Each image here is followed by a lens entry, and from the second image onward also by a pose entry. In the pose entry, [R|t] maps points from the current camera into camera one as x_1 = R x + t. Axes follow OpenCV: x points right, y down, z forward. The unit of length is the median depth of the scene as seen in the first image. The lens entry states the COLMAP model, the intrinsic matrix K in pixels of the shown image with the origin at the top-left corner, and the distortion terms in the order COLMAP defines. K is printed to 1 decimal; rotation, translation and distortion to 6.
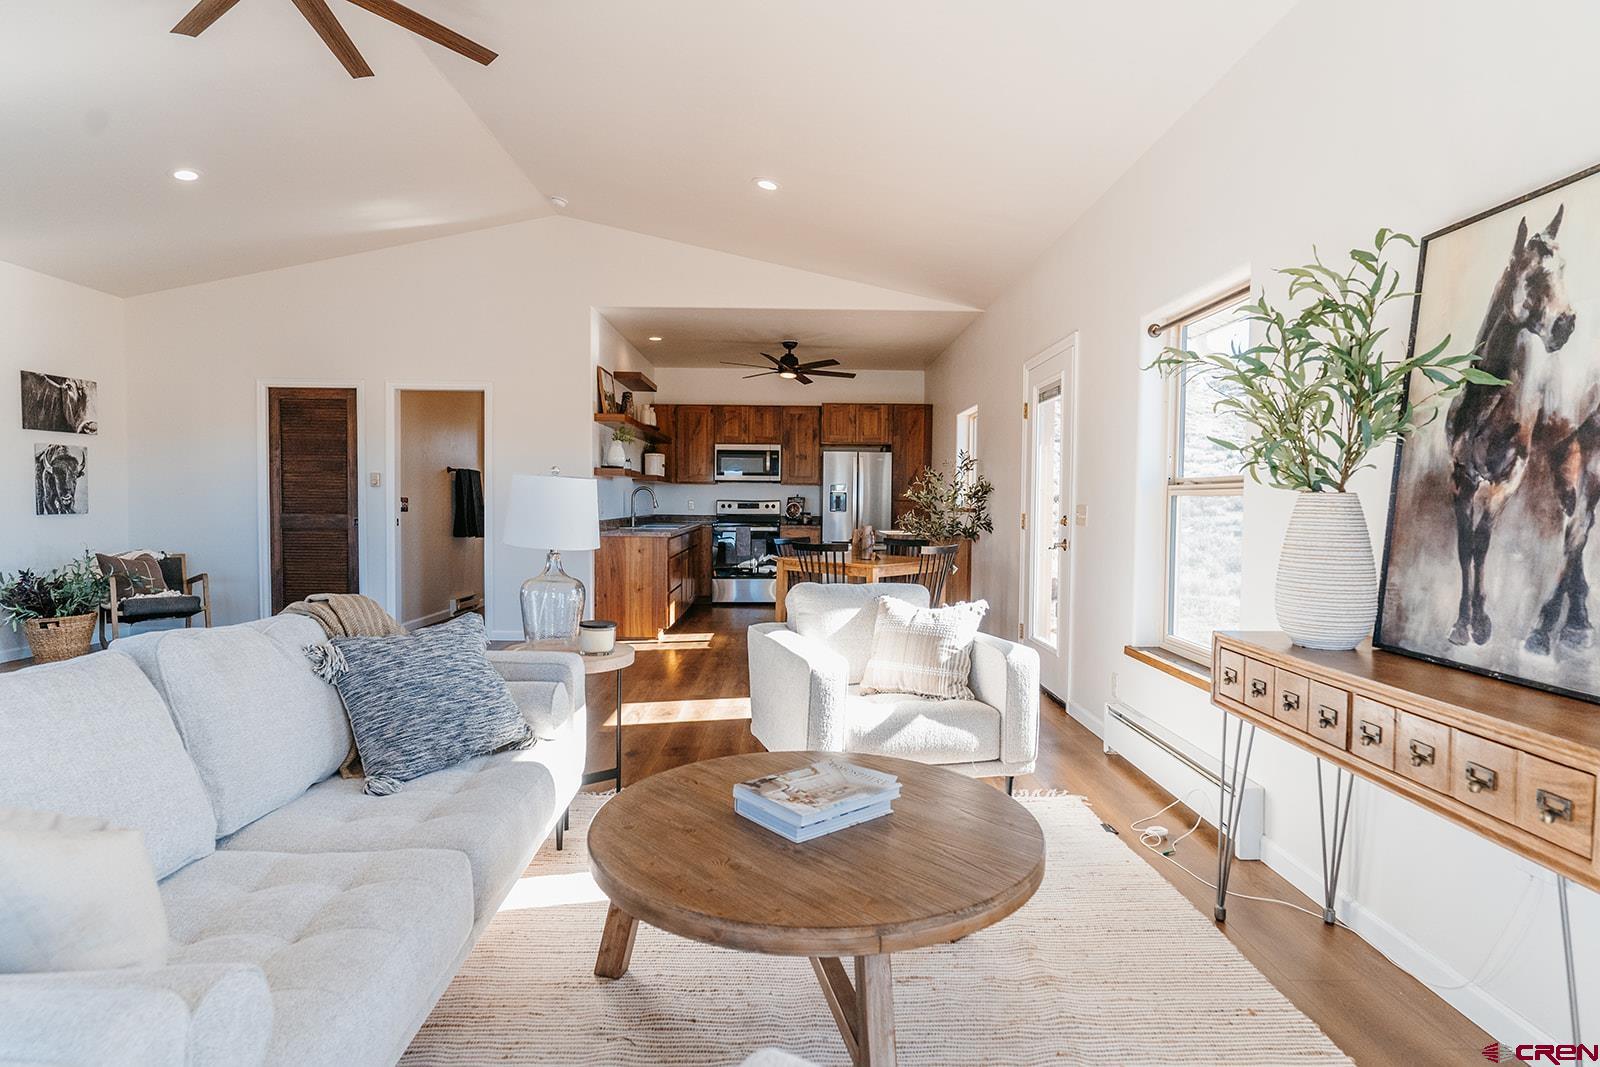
lens RADIAL K [[835.5, 0, 800.0], [0, 835.5, 533.5], [0, 0, 1]] dist [0.000788, 0.000096]
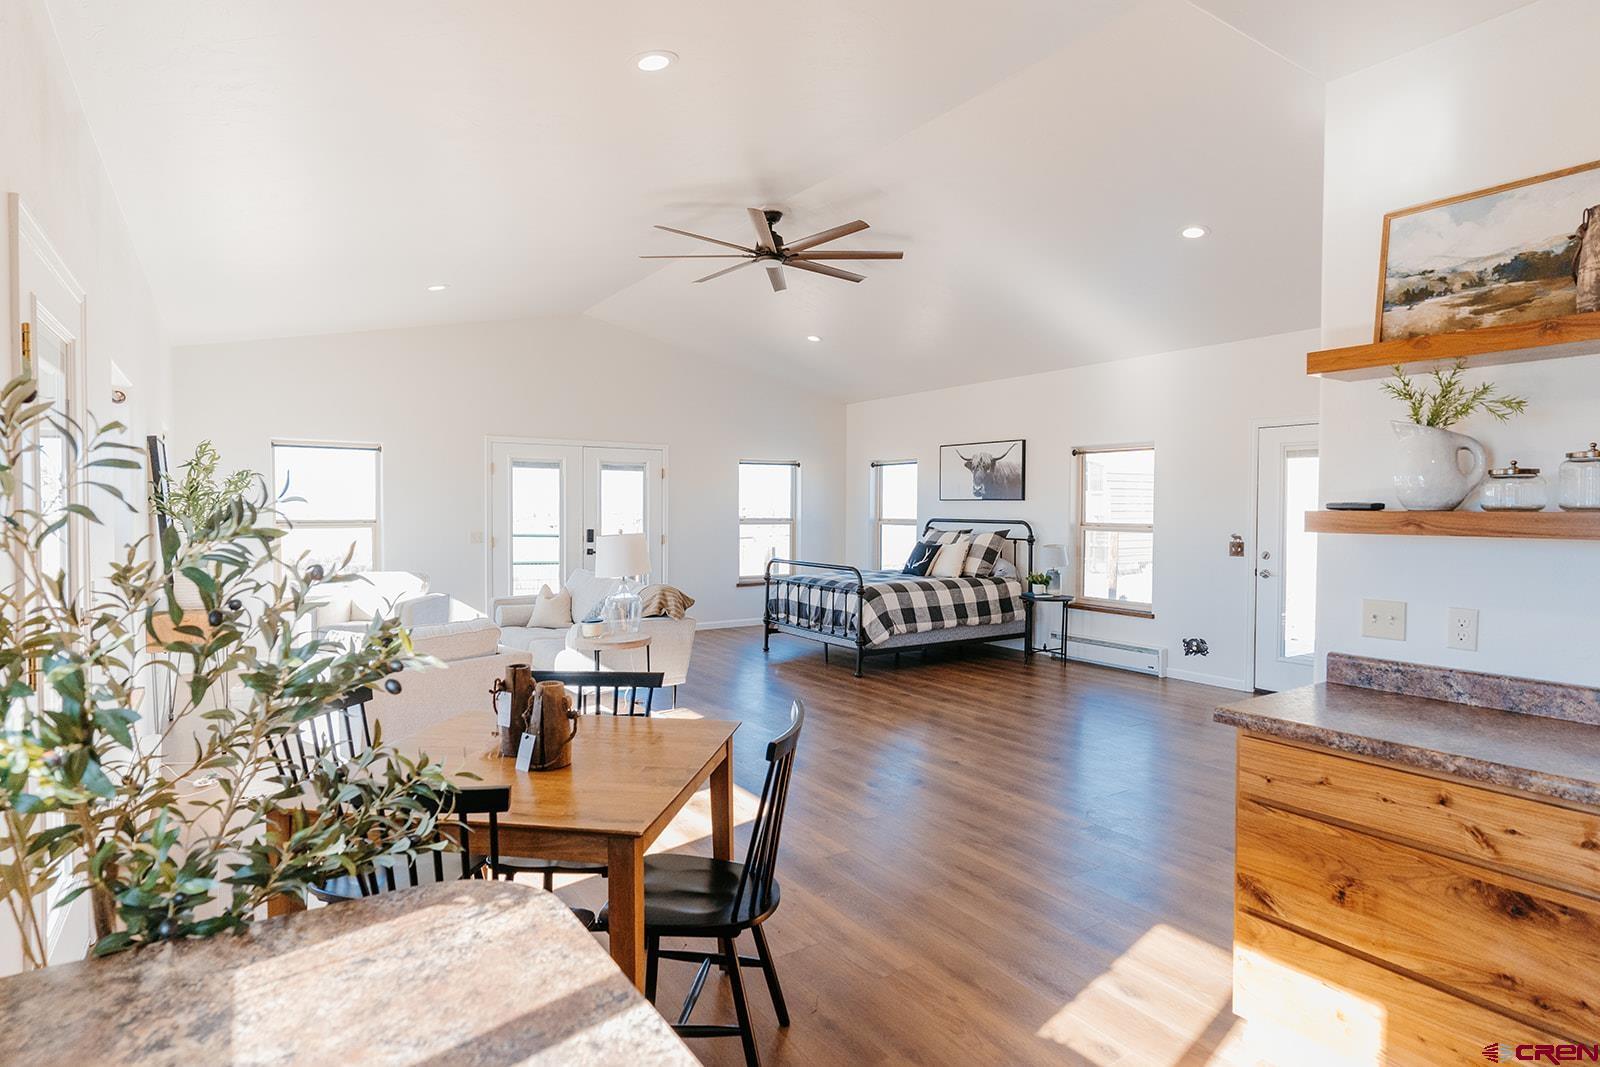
lens RADIAL K [[848.8, 0, 801.4], [0, 848.8, 531.4], [0, 0, 1]] dist [0.000921, 0.000549]
pose [[-0.836399, 0.000242, -0.548121, 0.175552], [-0.034837, 0.997955, 0.053601, -0.090180], [0.547013, 0.063927, -0.834680, 1.318036]]
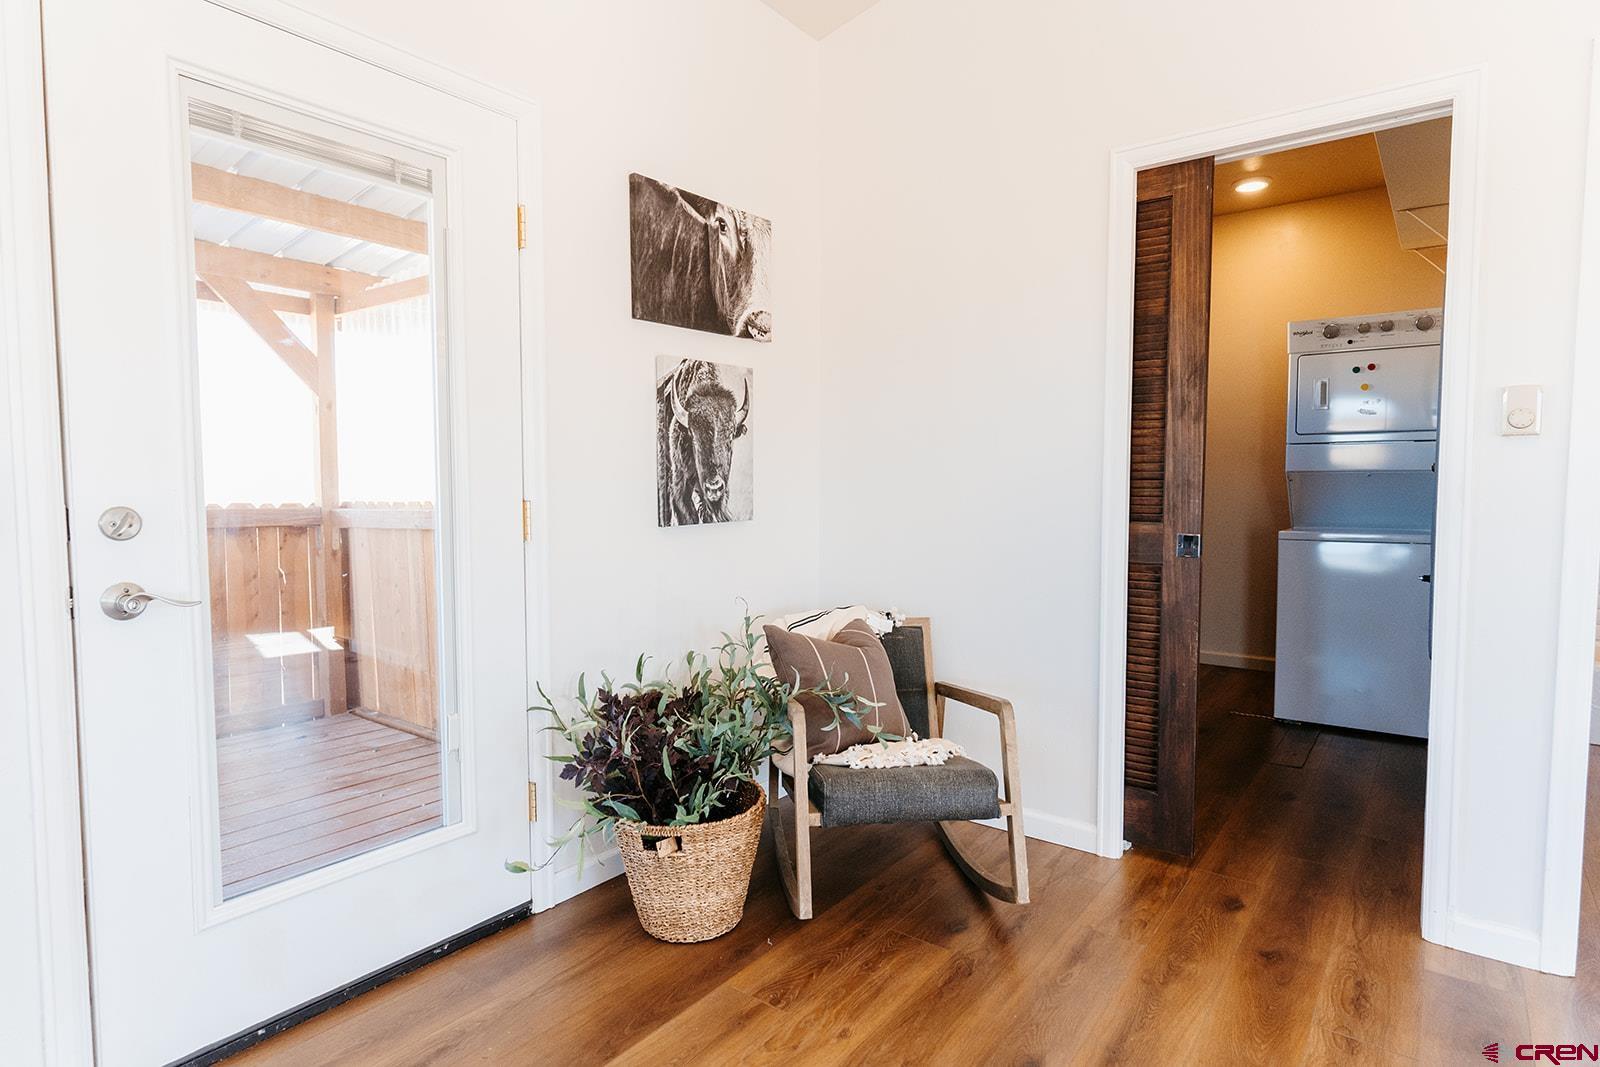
lens RADIAL K [[857.8, 0, 800.8], [0, 857.8, 532.2], [0, 0, 1]] dist [-0.000570, 0.000842]
pose [[0.789495, 0.025771, -0.613216, -0.572888], [-0.013337, 0.999603, 0.024838, -0.030163], [0.613613, -0.011431, 0.789524, 0.680977]]
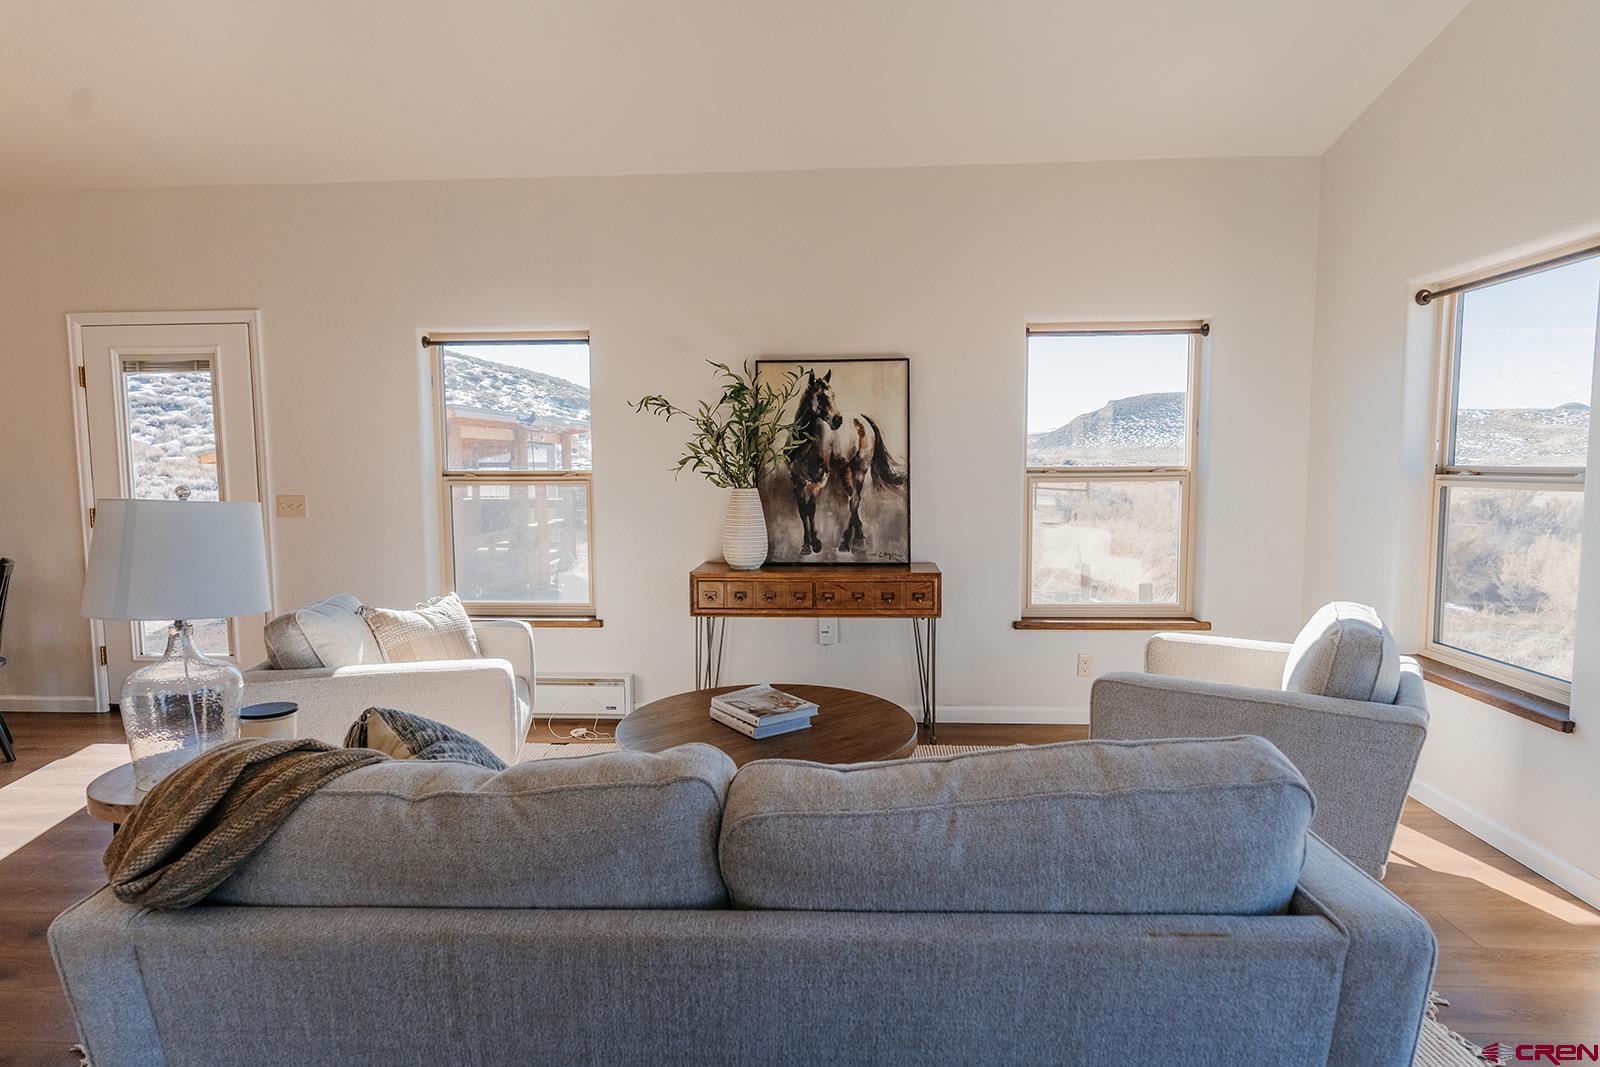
lens RADIAL K [[857.8, 0, 800.8], [0, 857.8, 532.2], [0, 0, 1]] dist [-0.000570, 0.000842]
pose [[0.071585, -0.094995, 0.992900, -0.442542], [0.044384, 0.994772, 0.091974, -0.041376], [-0.996446, 0.037485, 0.075428, 0.246257]]
